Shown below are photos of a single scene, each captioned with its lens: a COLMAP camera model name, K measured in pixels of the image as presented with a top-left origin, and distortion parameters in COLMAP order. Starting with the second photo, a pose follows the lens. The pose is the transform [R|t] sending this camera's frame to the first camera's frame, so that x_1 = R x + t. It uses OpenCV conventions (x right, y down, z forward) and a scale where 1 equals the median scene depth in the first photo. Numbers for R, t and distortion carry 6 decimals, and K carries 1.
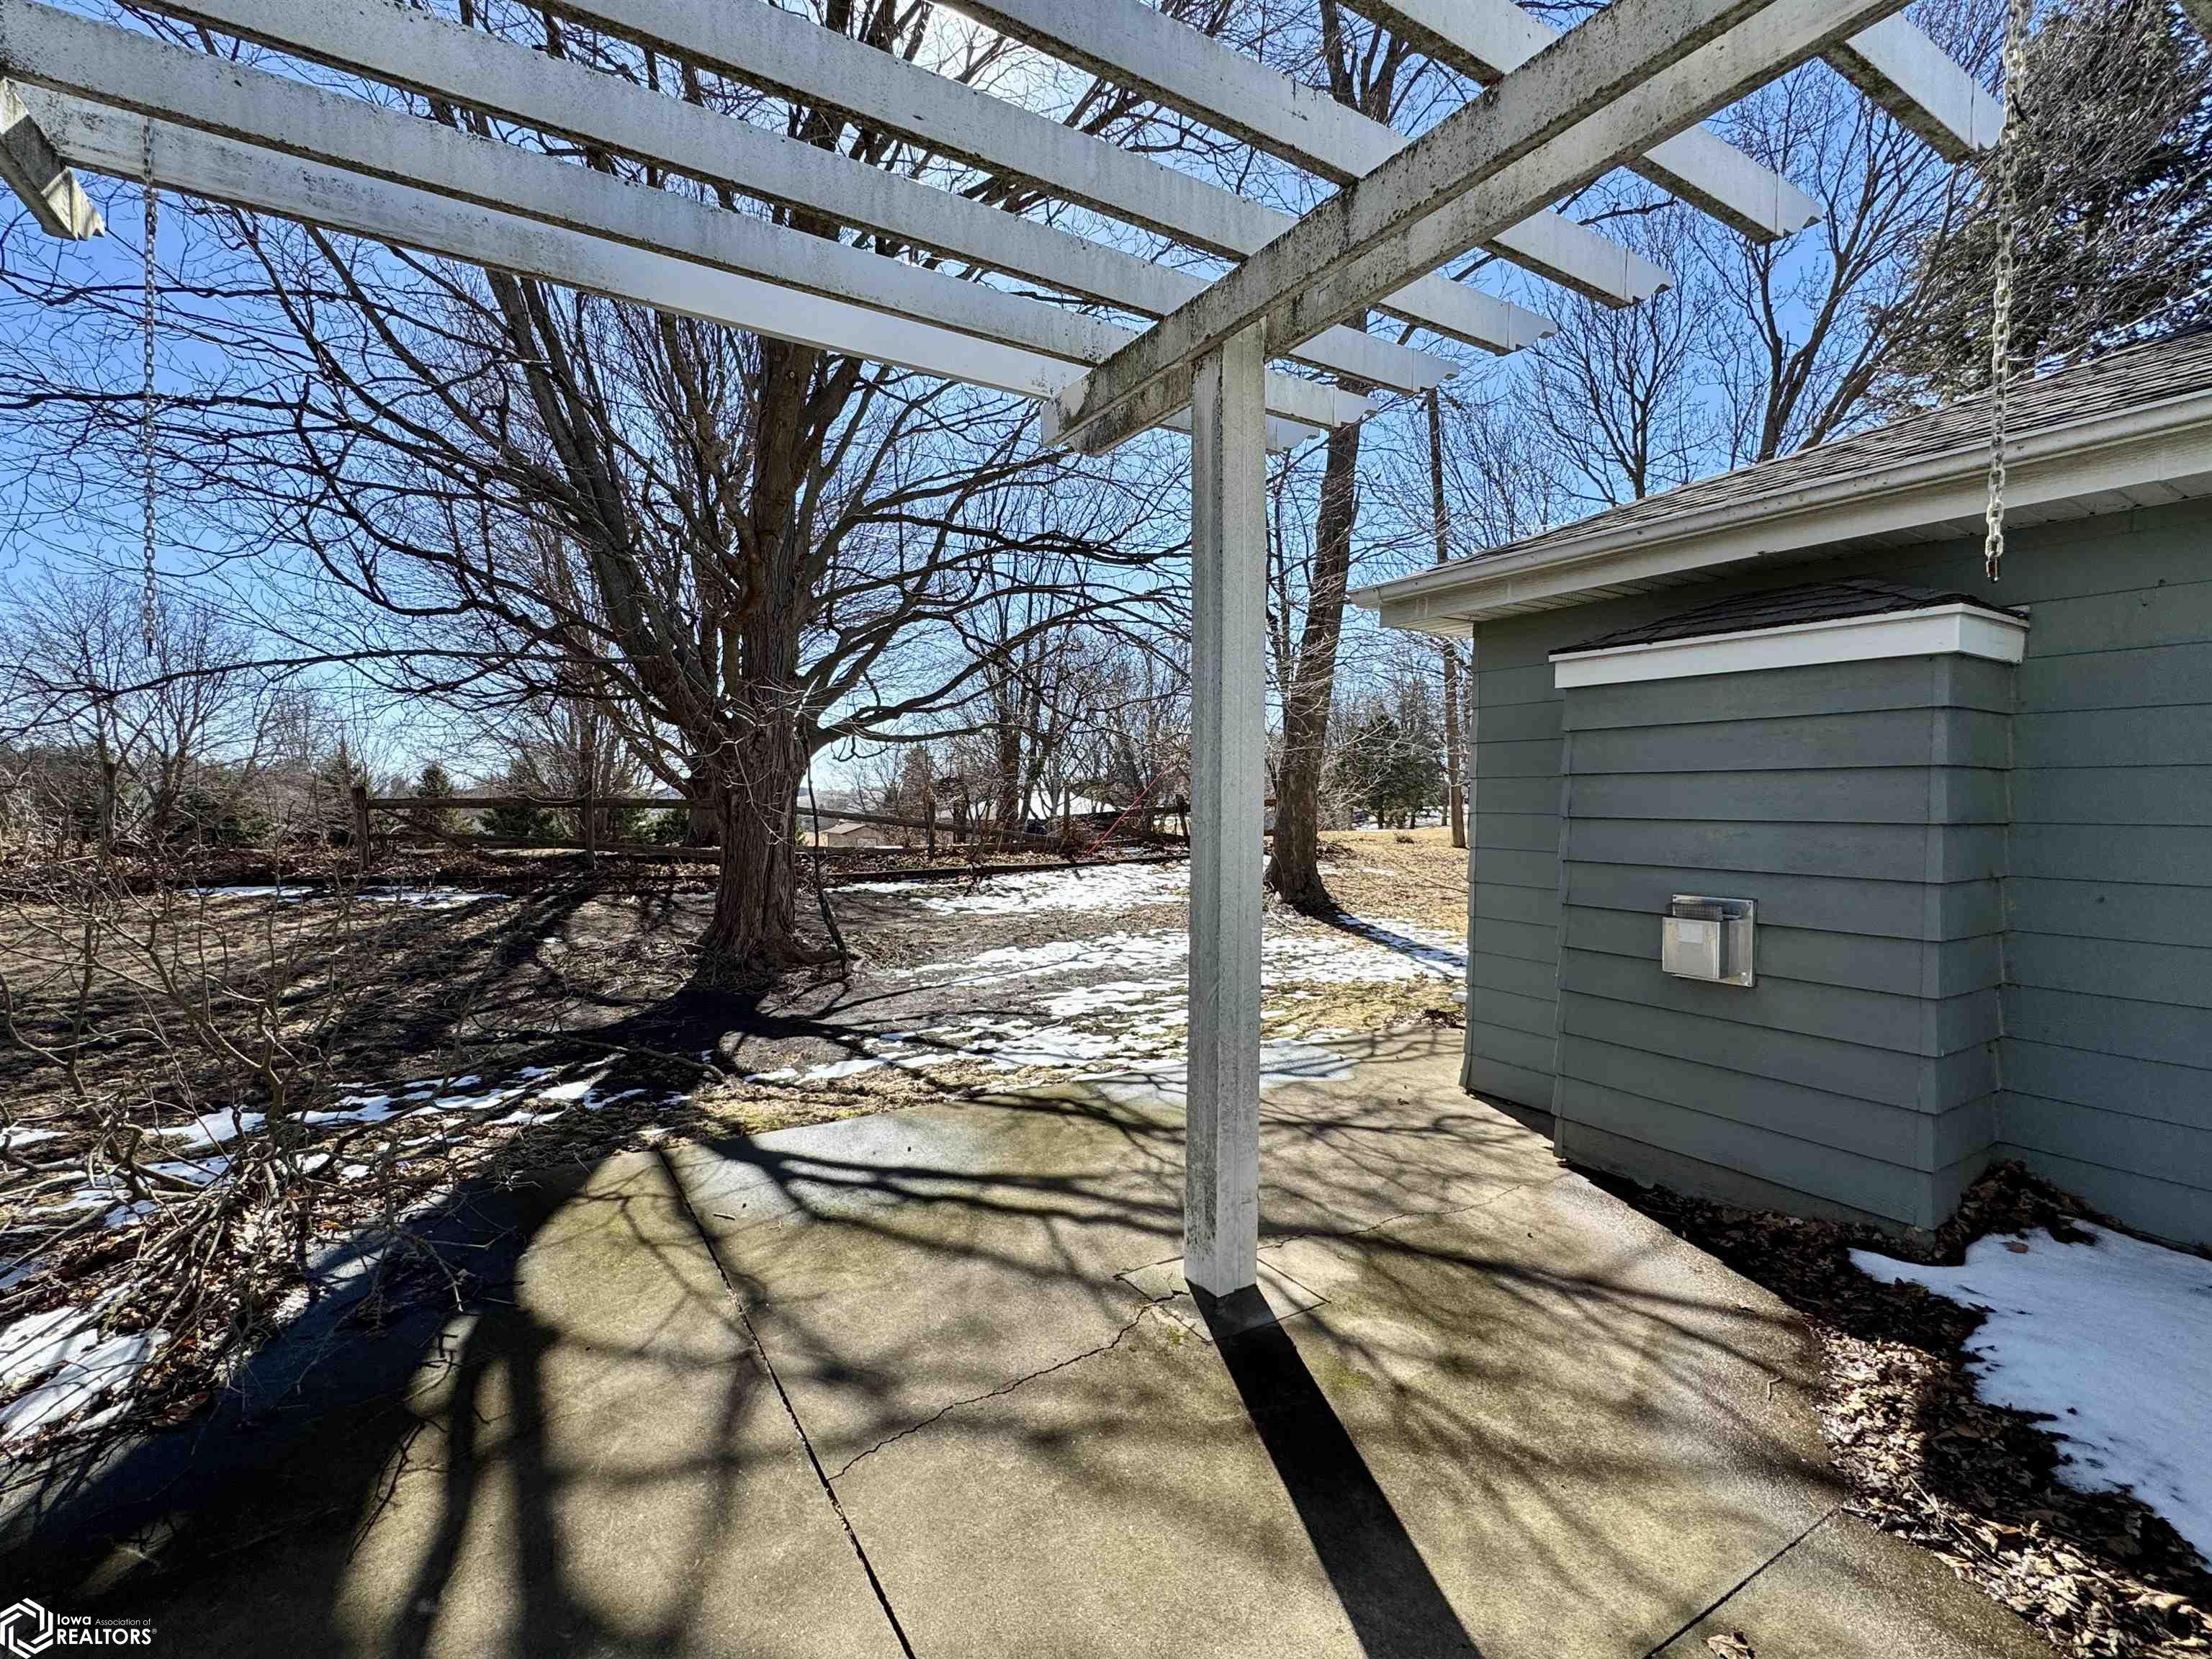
lens RADIAL K [[990.6, 0, 1106.0], [0, 990.6, 829.5], [0, 0, 1]] dist [-0.000190, -0.000098]
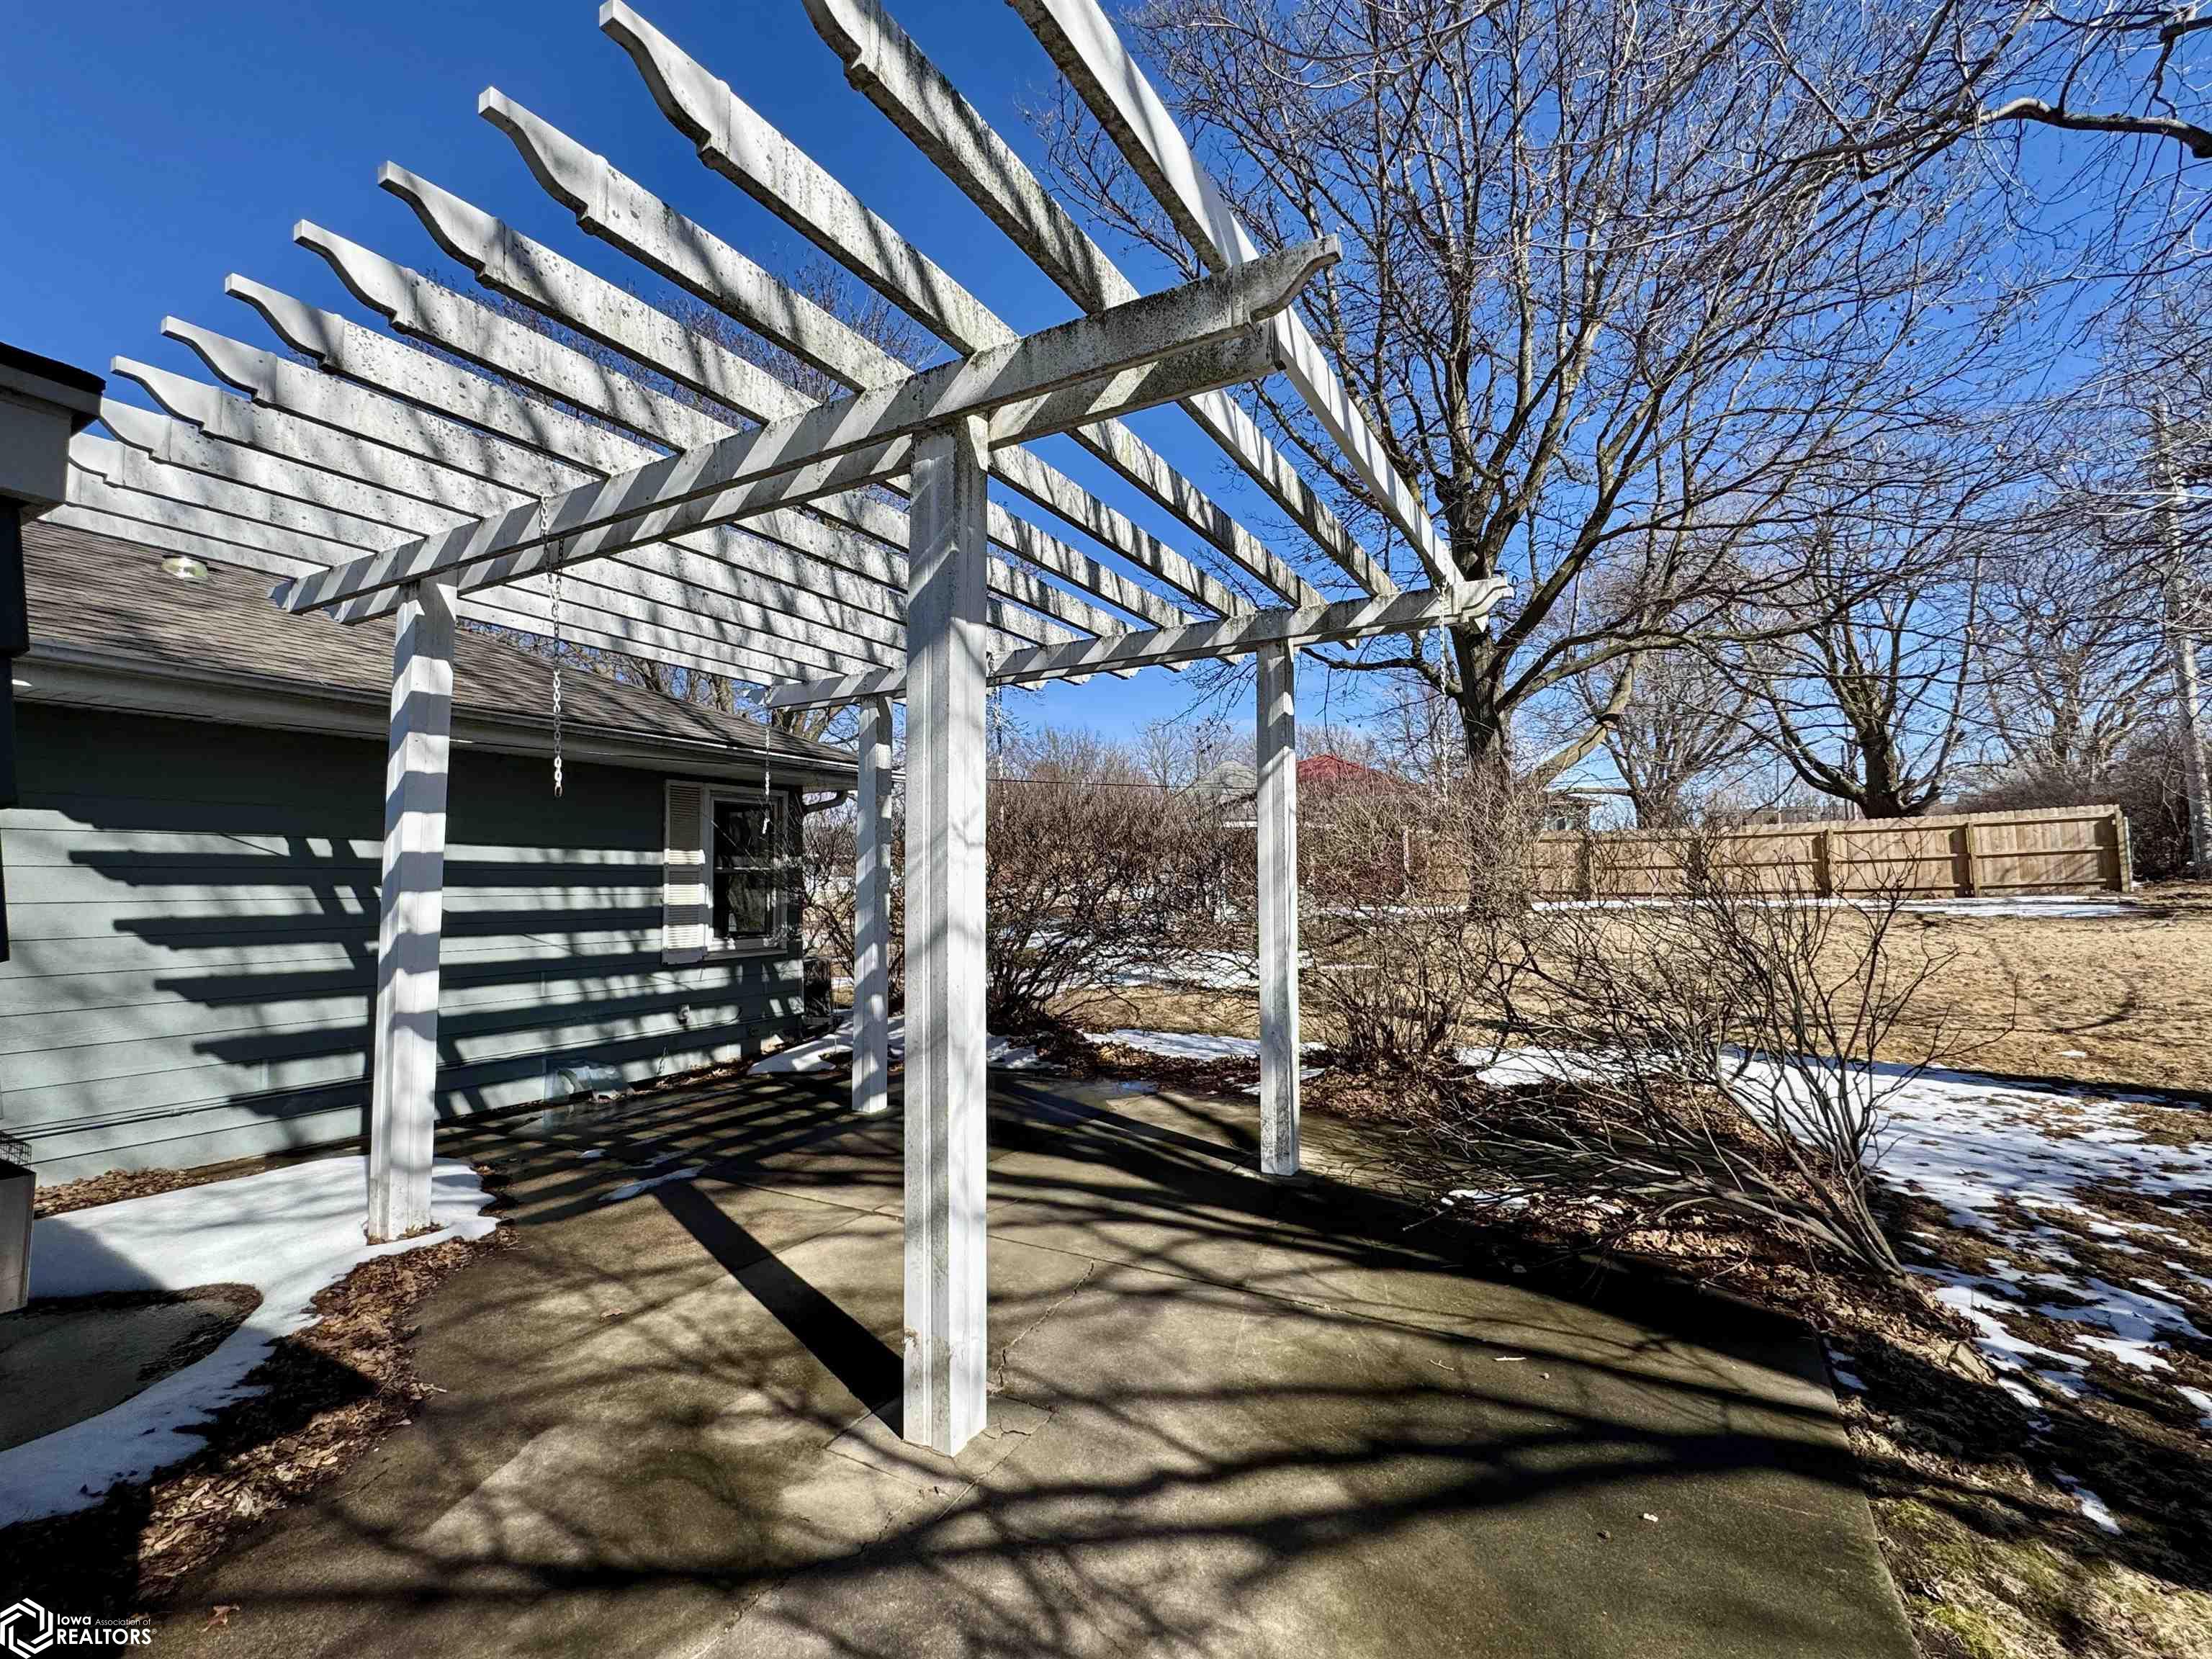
lens RADIAL K [[990.6, 0, 1106.0], [0, 990.6, 829.5], [0, 0, 1]] dist [-0.000190, -0.000098]
pose [[-0.871976, -0.029537, -0.488657, 0.487080], [-0.017304, 0.999414, -0.029532, -0.069925], [0.489243, -0.017295, -0.871976, 2.066734]]
